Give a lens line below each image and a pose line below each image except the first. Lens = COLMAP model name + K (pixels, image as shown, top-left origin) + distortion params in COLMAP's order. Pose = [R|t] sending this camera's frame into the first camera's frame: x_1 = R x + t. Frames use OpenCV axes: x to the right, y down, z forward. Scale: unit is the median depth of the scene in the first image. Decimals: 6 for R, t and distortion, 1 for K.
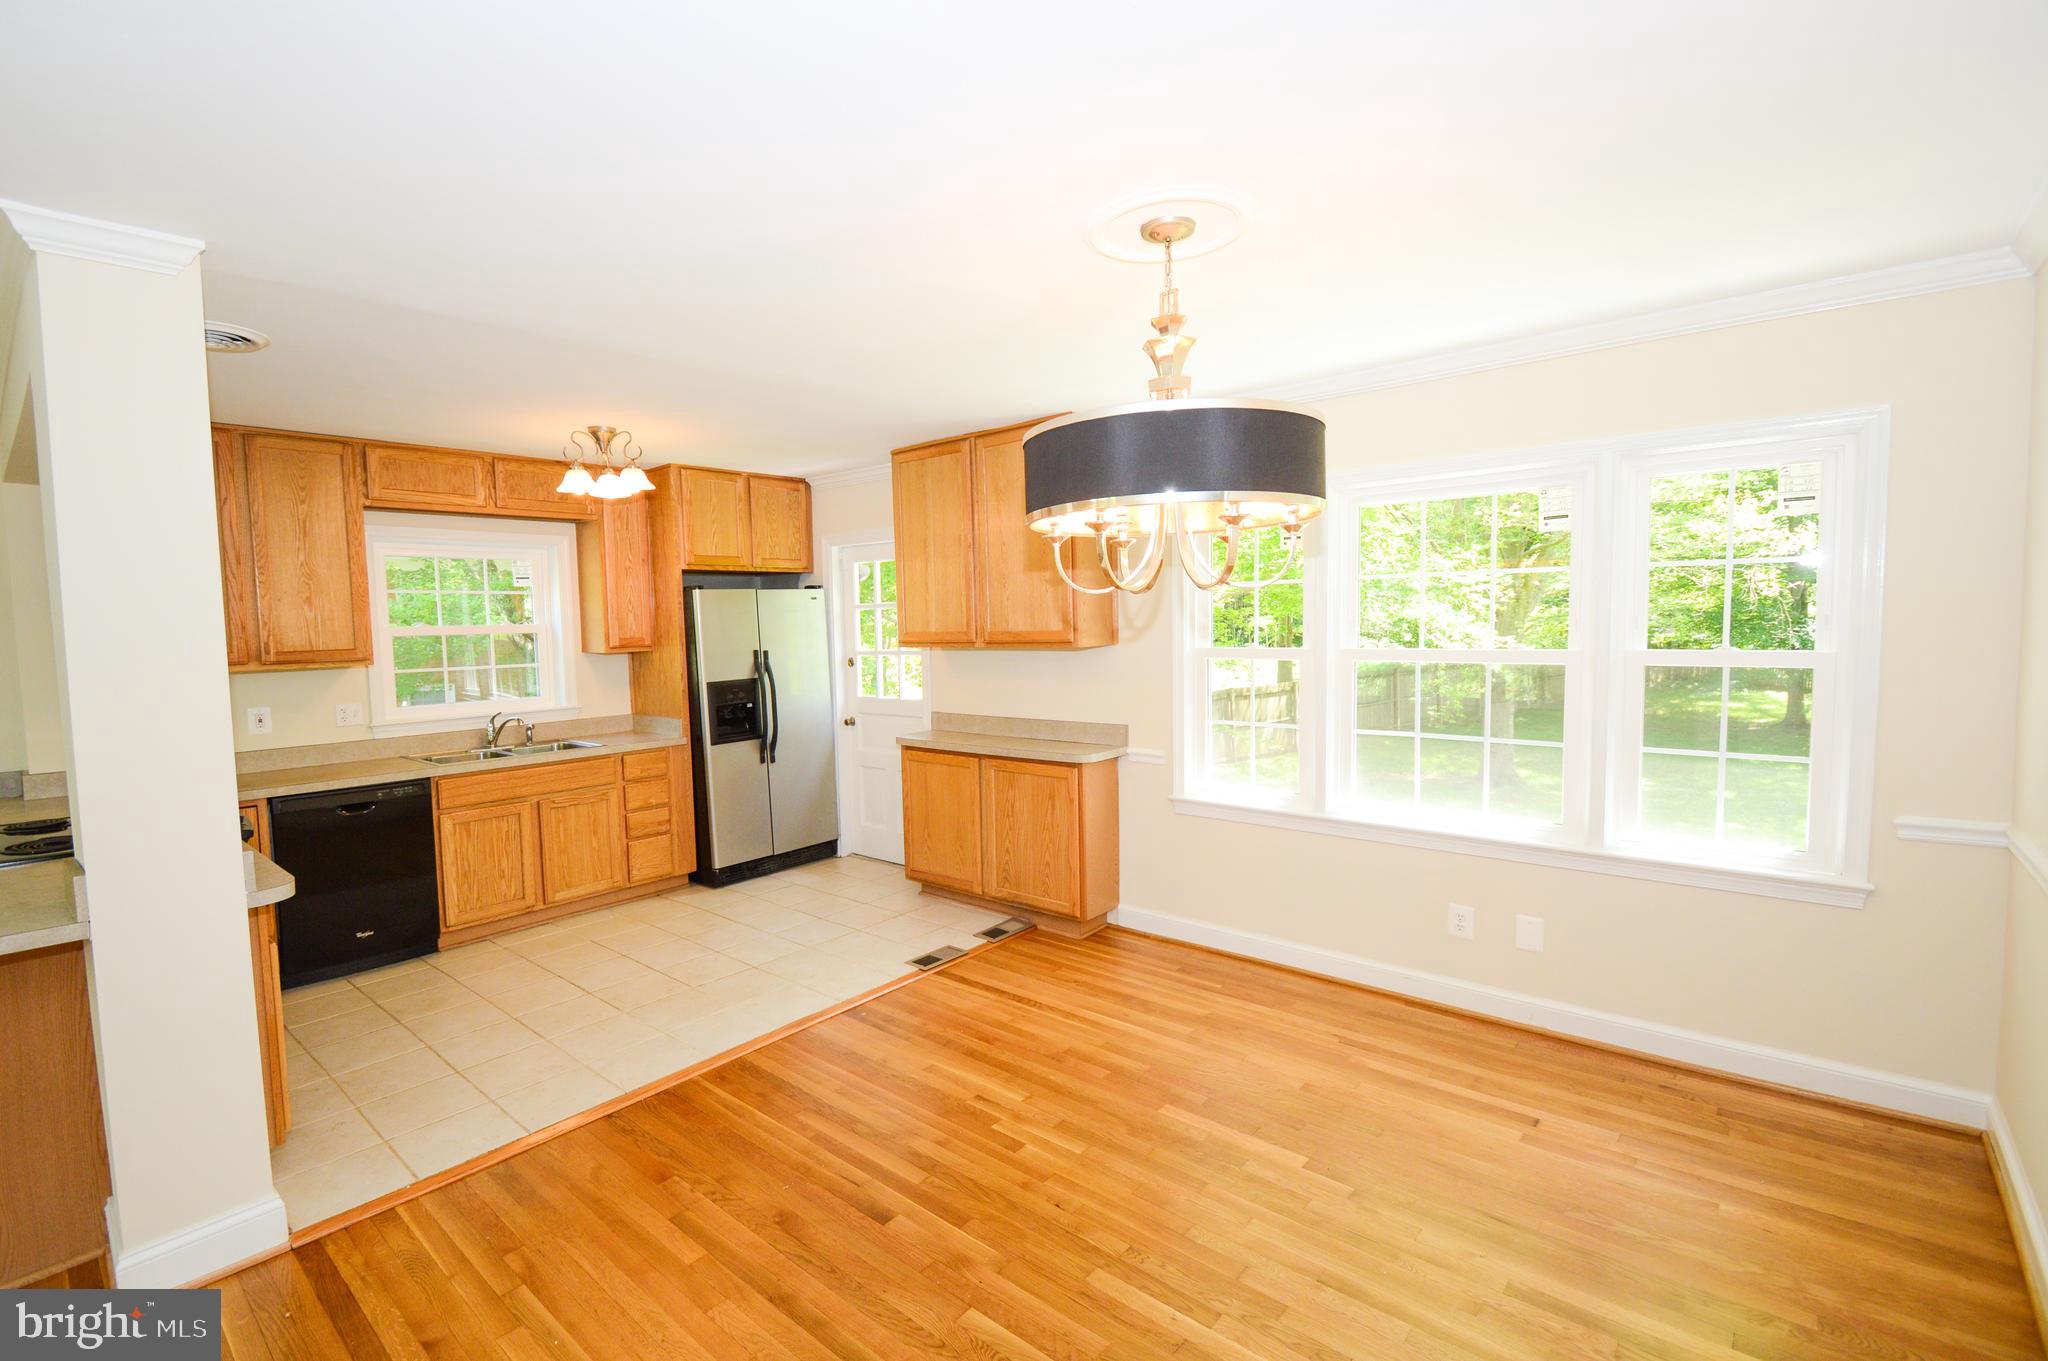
lens RADIAL K [[909.5, 0, 984.8], [0, 909.5, 683.3], [0, 0, 1]] dist [0.006749, -0.007057]
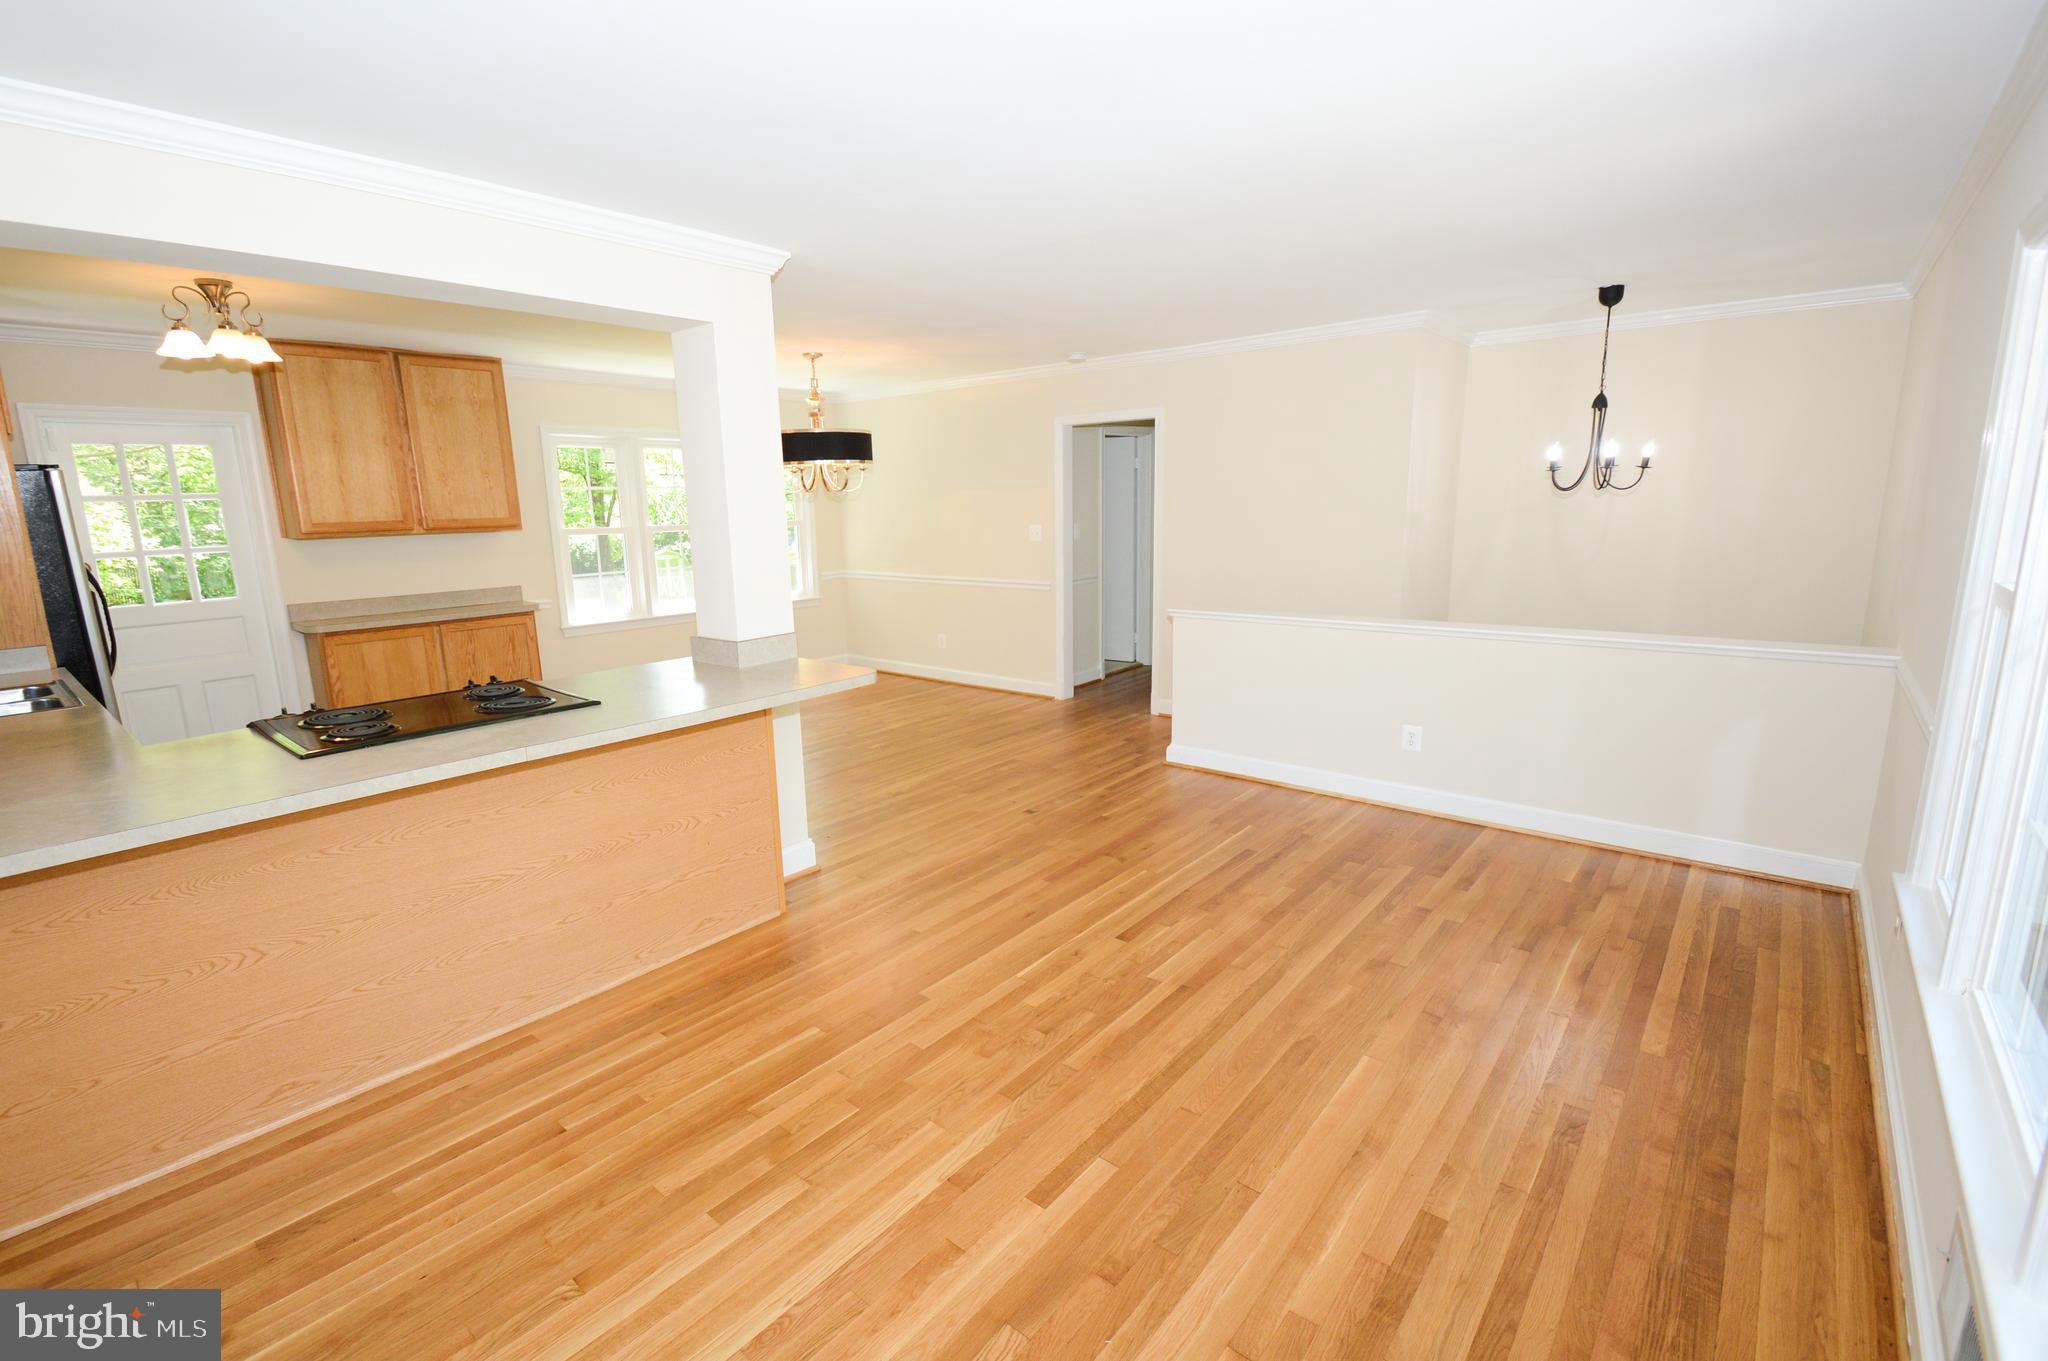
lens RADIAL K [[909.5, 0, 957.9], [0, 909.5, 682.2], [0, 0, 1]] dist [0.006749, -0.007057]
pose [[0.012738, -0.173711, 0.984714, -1.235976], [0.092245, 0.980799, 0.171827, 0.012085], [-0.995655, 0.088646, 0.028517, 0.278656]]
